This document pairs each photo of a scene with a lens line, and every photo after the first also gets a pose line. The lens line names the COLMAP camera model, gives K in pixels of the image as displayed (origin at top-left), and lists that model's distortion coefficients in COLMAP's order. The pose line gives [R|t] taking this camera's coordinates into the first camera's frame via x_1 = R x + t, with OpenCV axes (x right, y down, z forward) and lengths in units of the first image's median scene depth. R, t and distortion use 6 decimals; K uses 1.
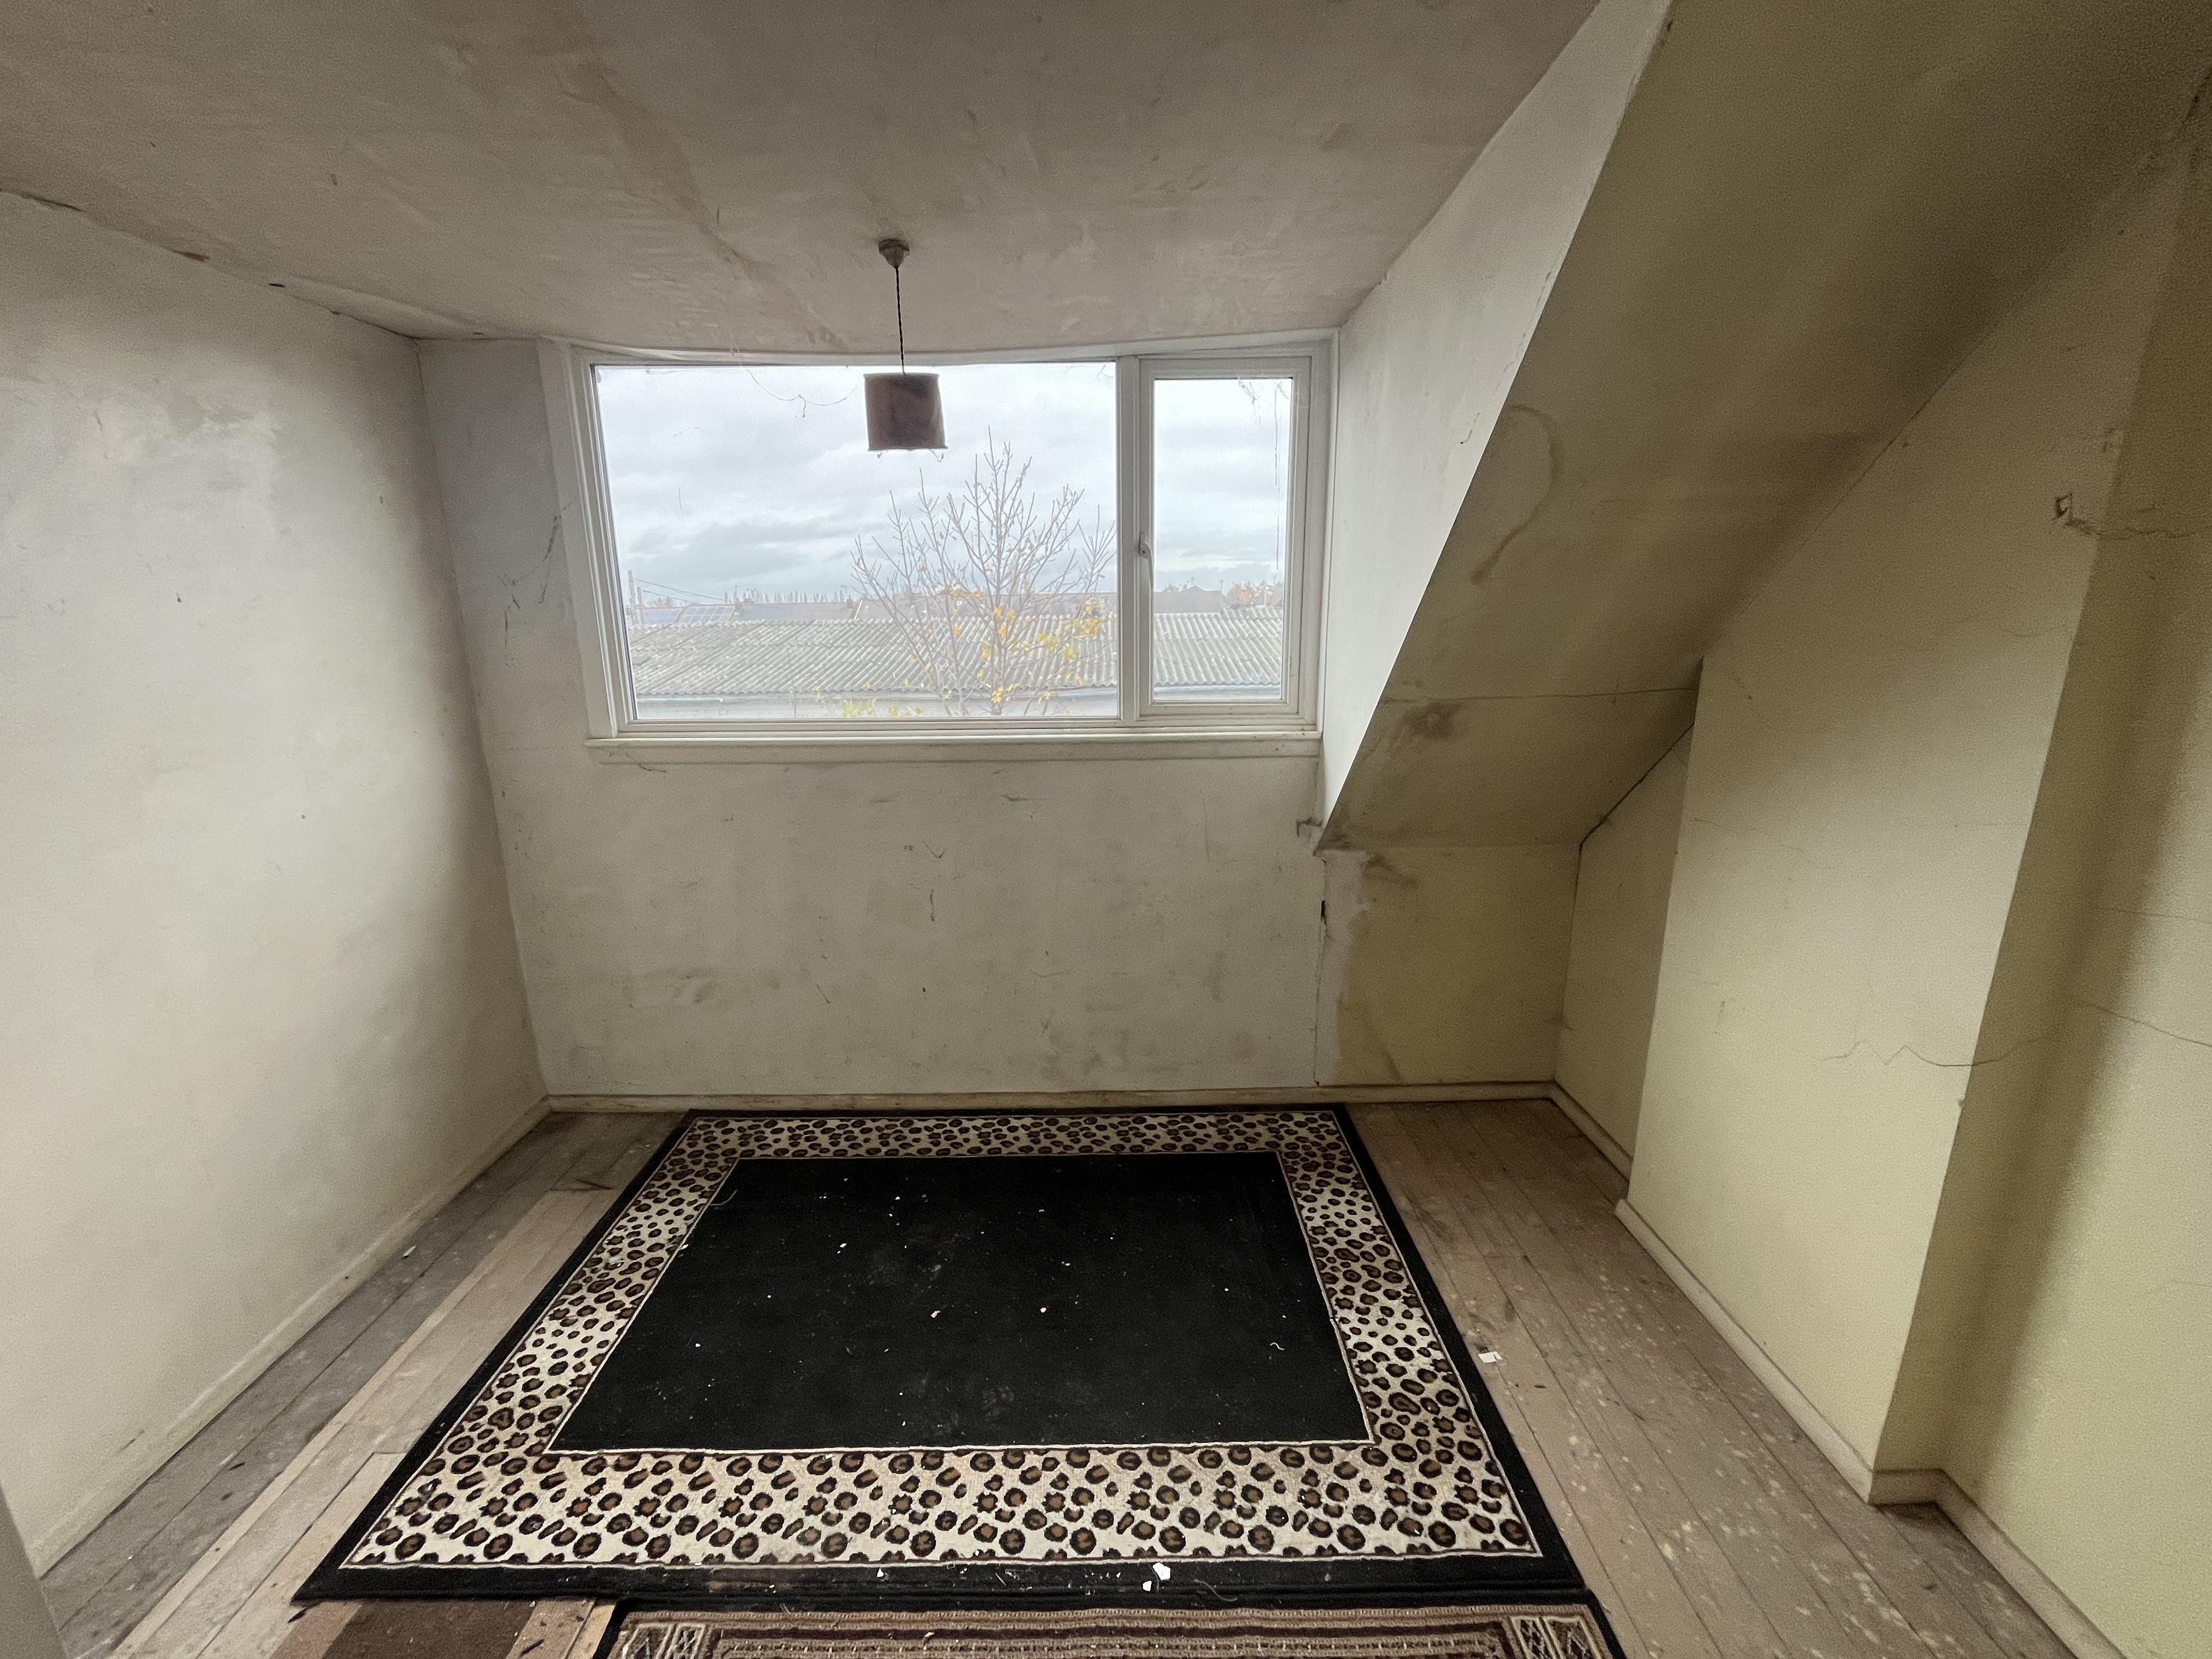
lens RADIAL K [[898.6, 0, 1106.1], [0, 898.6, 832.2], [0, 0, 1]] dist [-0.000091, -0.000697]
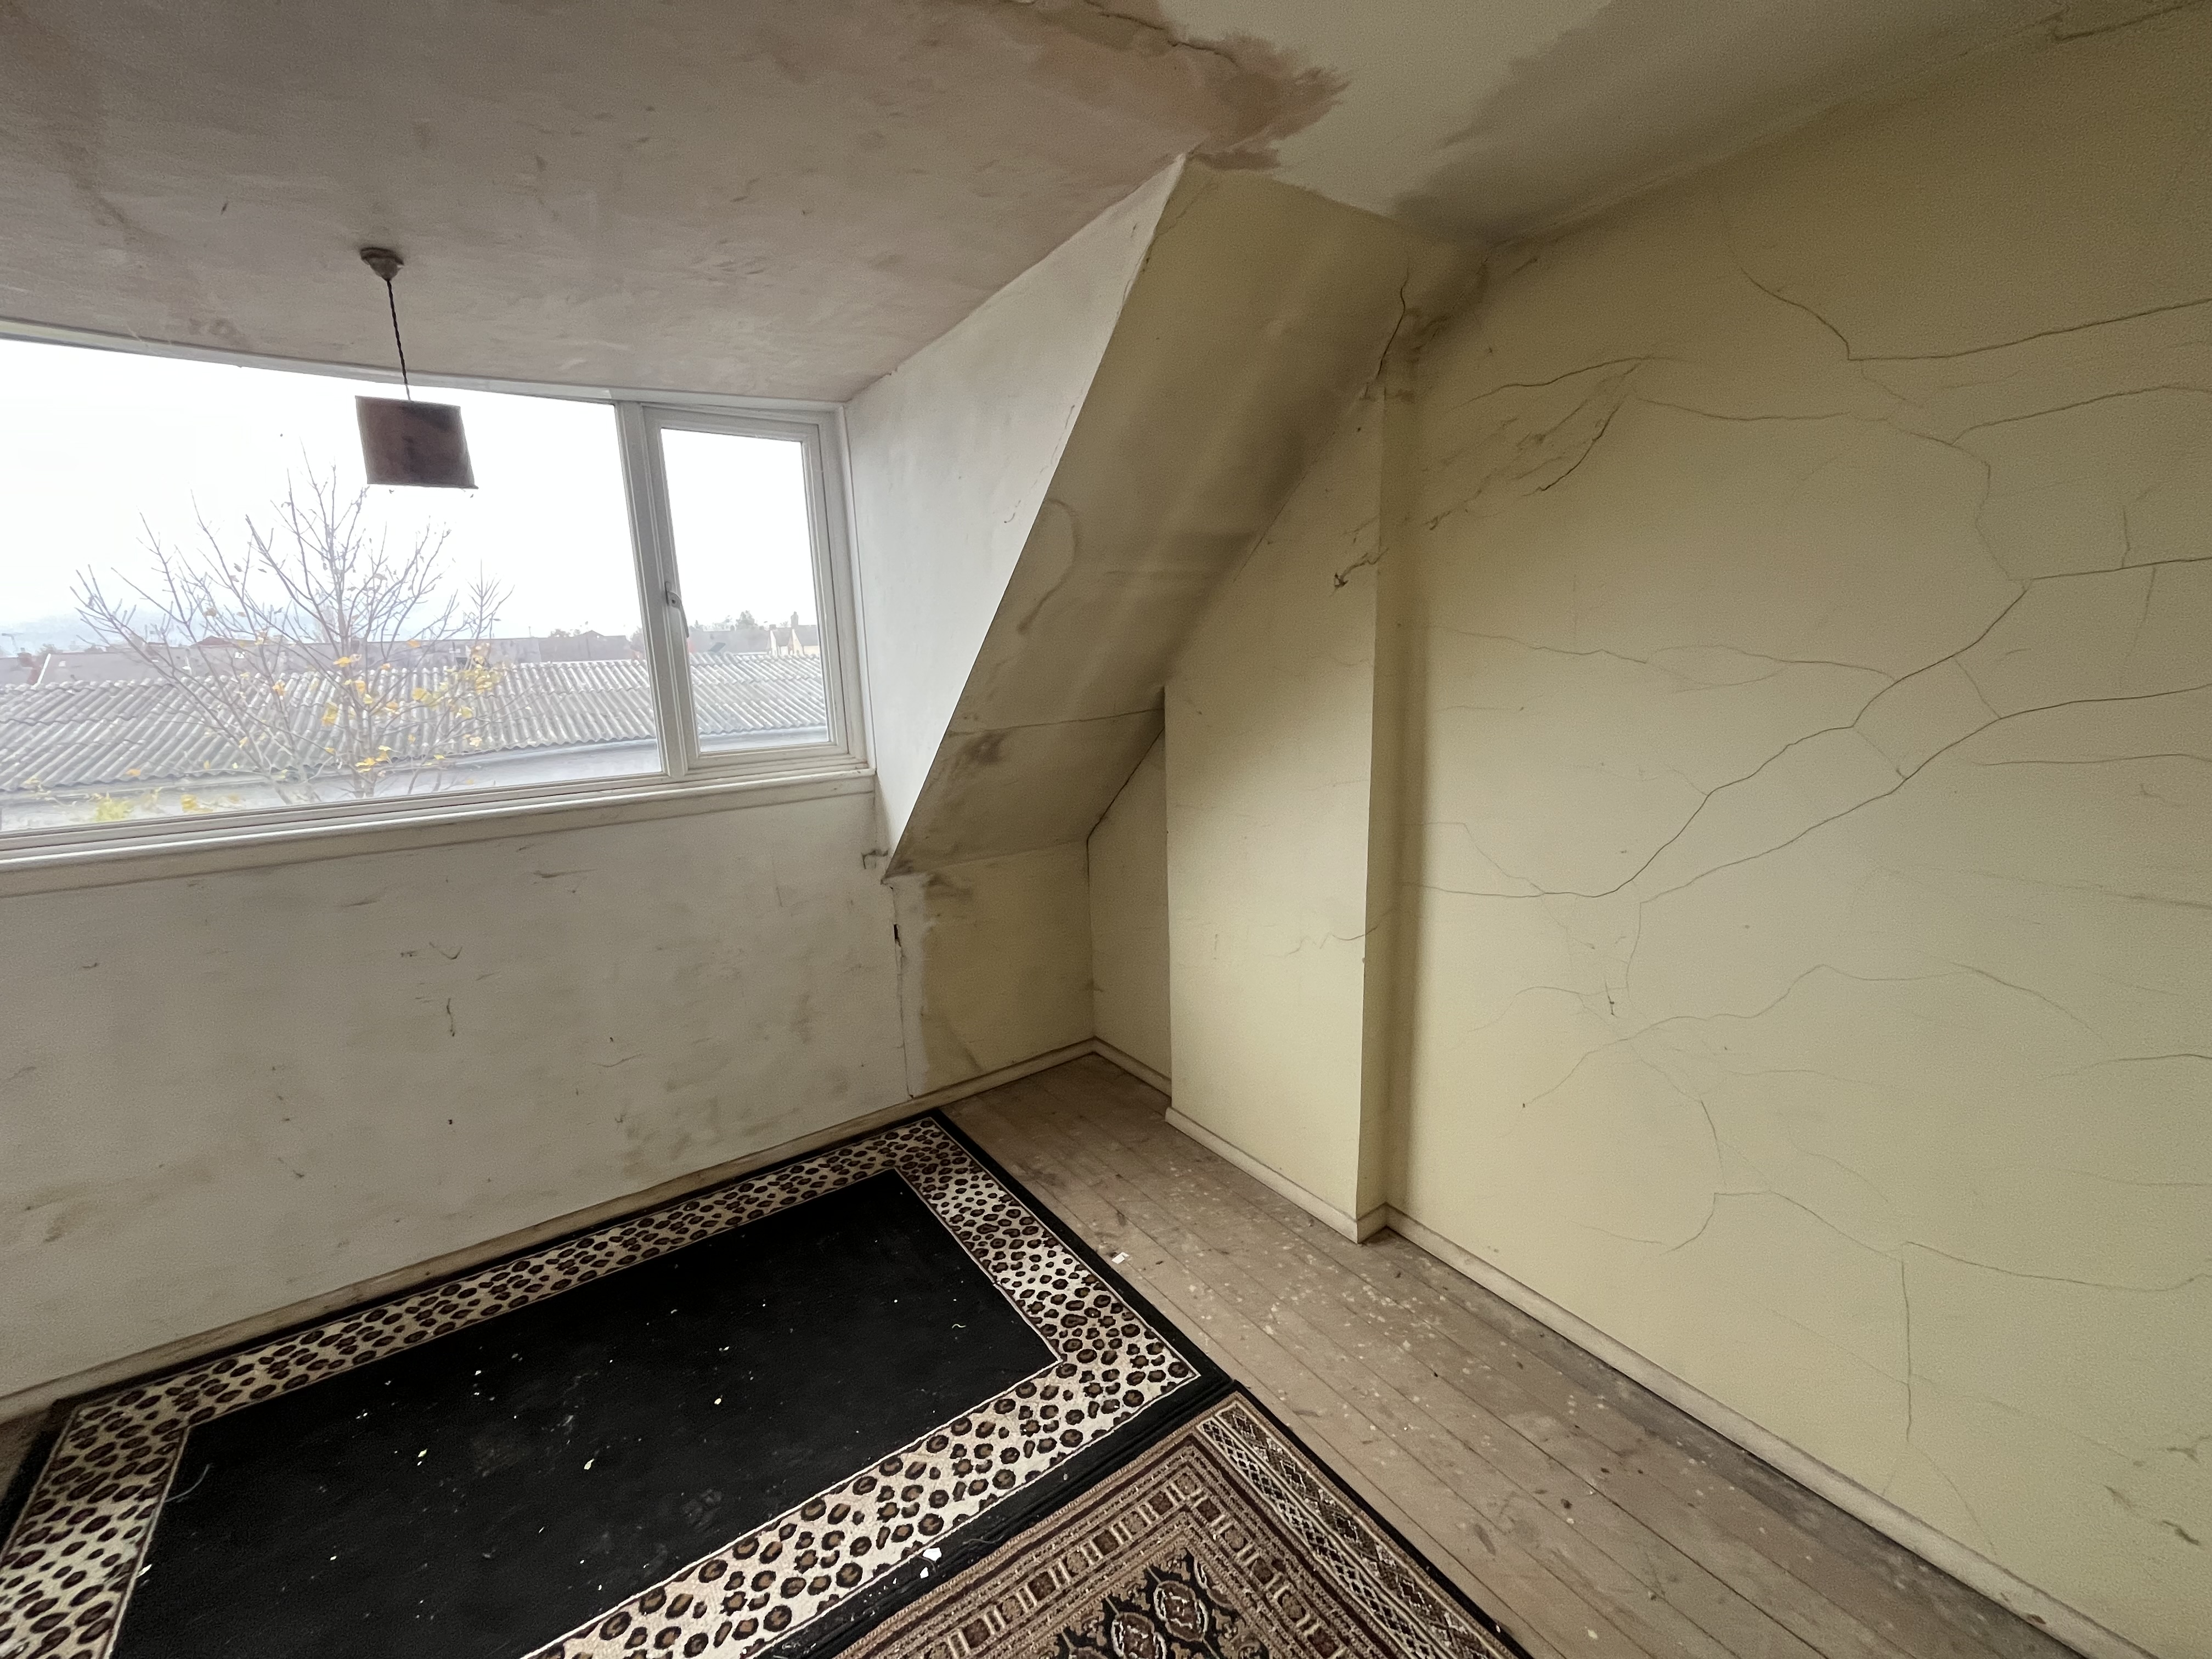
lens RADIAL K [[898.6, 0, 1100.3], [0, 898.6, 830.7], [0, 0, 1]] dist [-0.000091, -0.000697]
pose [[0.821375, -0.127979, 0.555845, -0.171848], [0.154533, 0.987987, -0.000878, 0.005429], [-0.549056, 0.086617, 0.831285, -0.045269]]
